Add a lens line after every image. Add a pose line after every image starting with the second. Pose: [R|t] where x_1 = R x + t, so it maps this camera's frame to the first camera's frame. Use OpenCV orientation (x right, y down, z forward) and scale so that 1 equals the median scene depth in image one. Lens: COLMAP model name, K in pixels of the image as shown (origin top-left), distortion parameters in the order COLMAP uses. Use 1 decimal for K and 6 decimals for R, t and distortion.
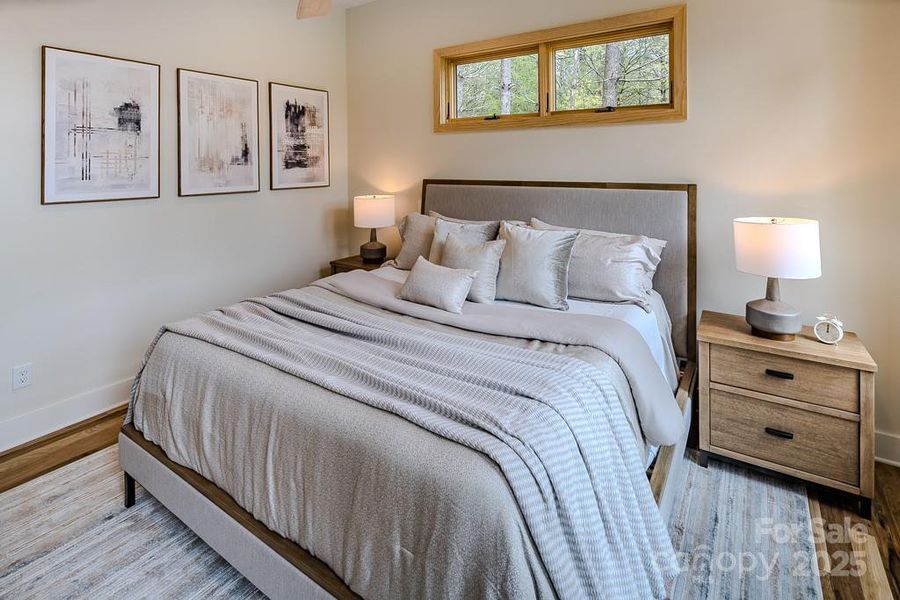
lens RADIAL K [[455.3, 0, 448.3], [0, 455.3, 155.6], [0, 0, 1]] dist [0.001785, -0.000573]
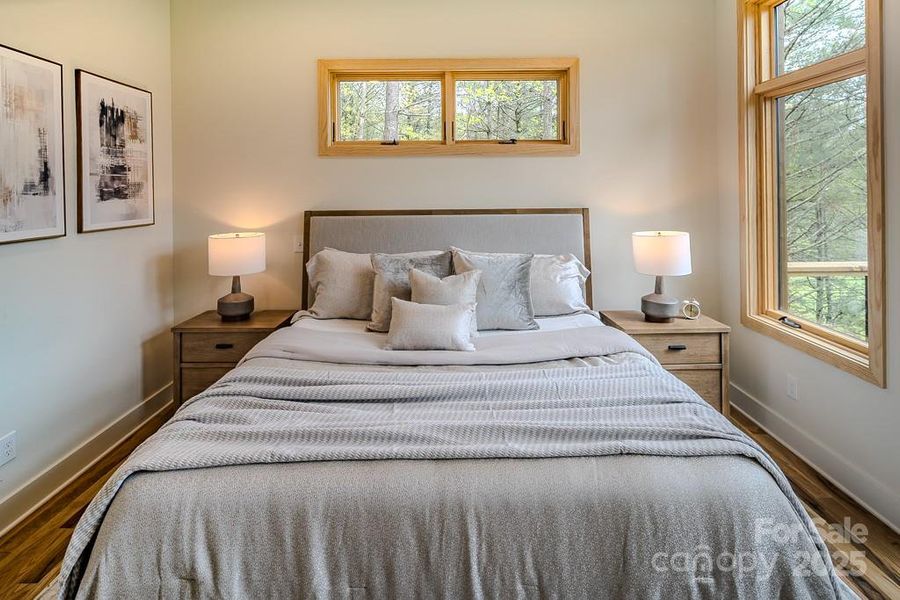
lens RADIAL K [[464.7, 0, 452.2], [0, 464.7, 179.9], [0, 0, 1]] dist [0.003818, -0.000357]
pose [[0.818183, 0.012011, 0.574832, -0.337608], [-0.005249, 0.999896, -0.013422, 0.004668], [-0.574934, 0.007964, 0.818161, 0.142834]]
